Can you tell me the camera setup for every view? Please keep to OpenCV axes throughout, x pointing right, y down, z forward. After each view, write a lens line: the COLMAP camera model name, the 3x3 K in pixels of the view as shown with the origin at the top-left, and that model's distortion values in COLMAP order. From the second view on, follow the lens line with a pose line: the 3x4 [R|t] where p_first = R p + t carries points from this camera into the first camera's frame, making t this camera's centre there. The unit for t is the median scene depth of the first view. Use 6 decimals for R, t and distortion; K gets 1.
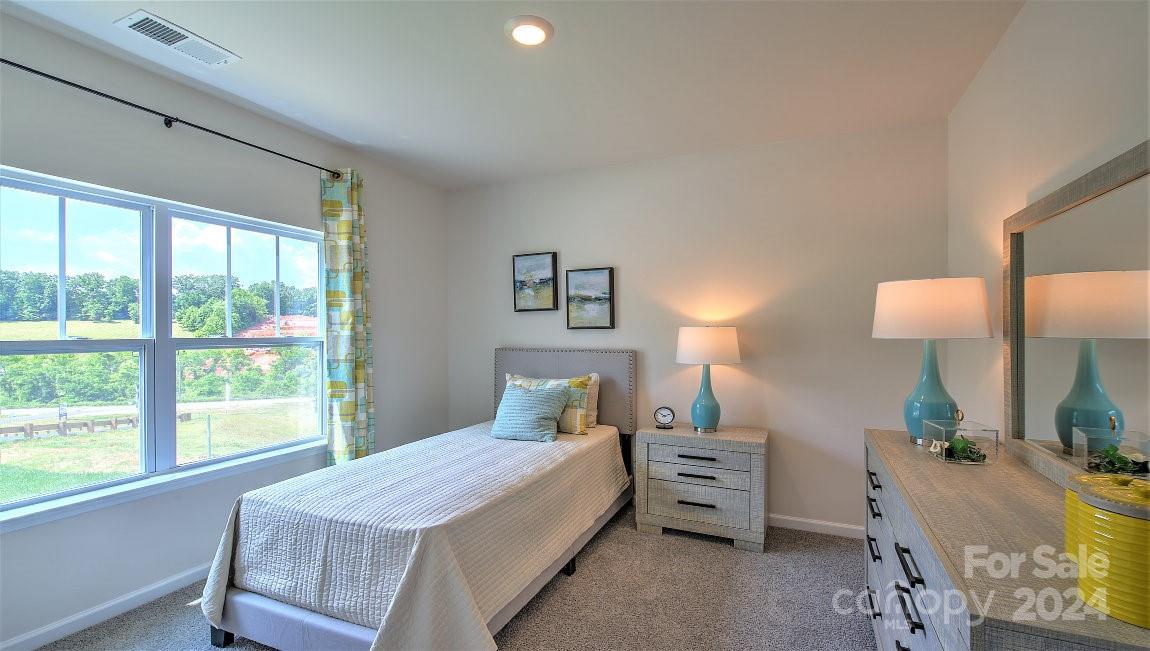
lens RADIAL K [[490.7, 0, 584.2], [0, 490.7, 335.7], [0, 0, 1]] dist [0.000226, -0.000202]
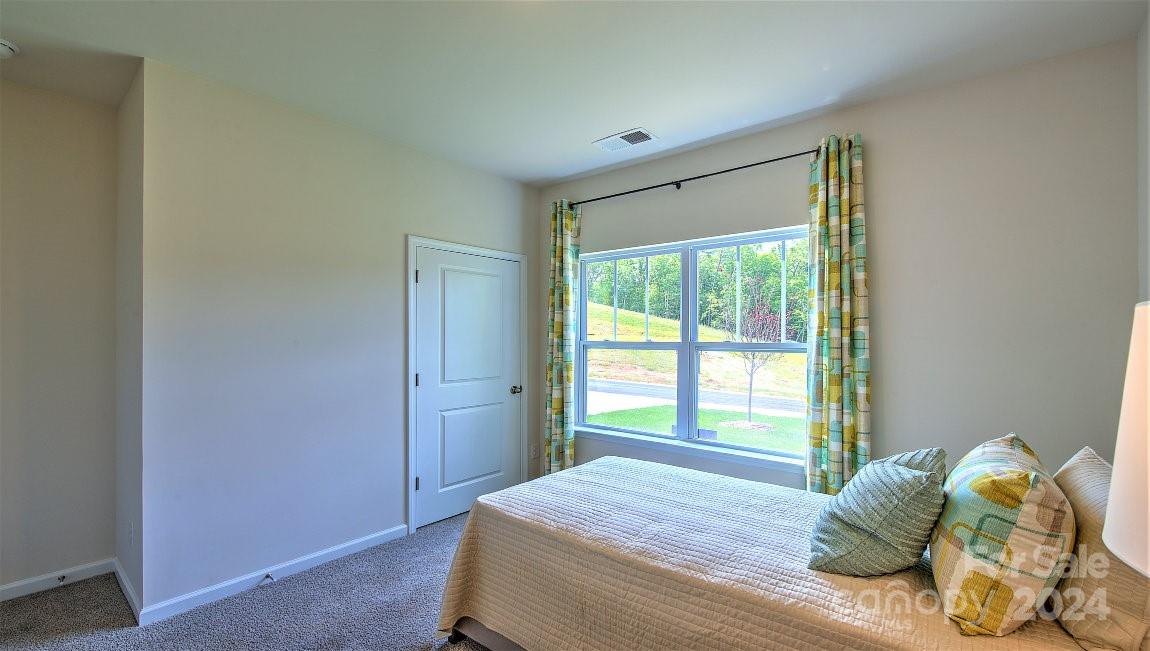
lens RADIAL K [[490.7, 0, 575.4], [0, 490.7, 333.2], [0, 0, 1]] dist [0.000226, -0.000202]
pose [[-0.271344, -0.009658, -0.962434, 0.371168], [-0.009767, 0.999926, -0.007280, -0.004958], [0.962433, 0.007424, -0.271418, 0.736096]]
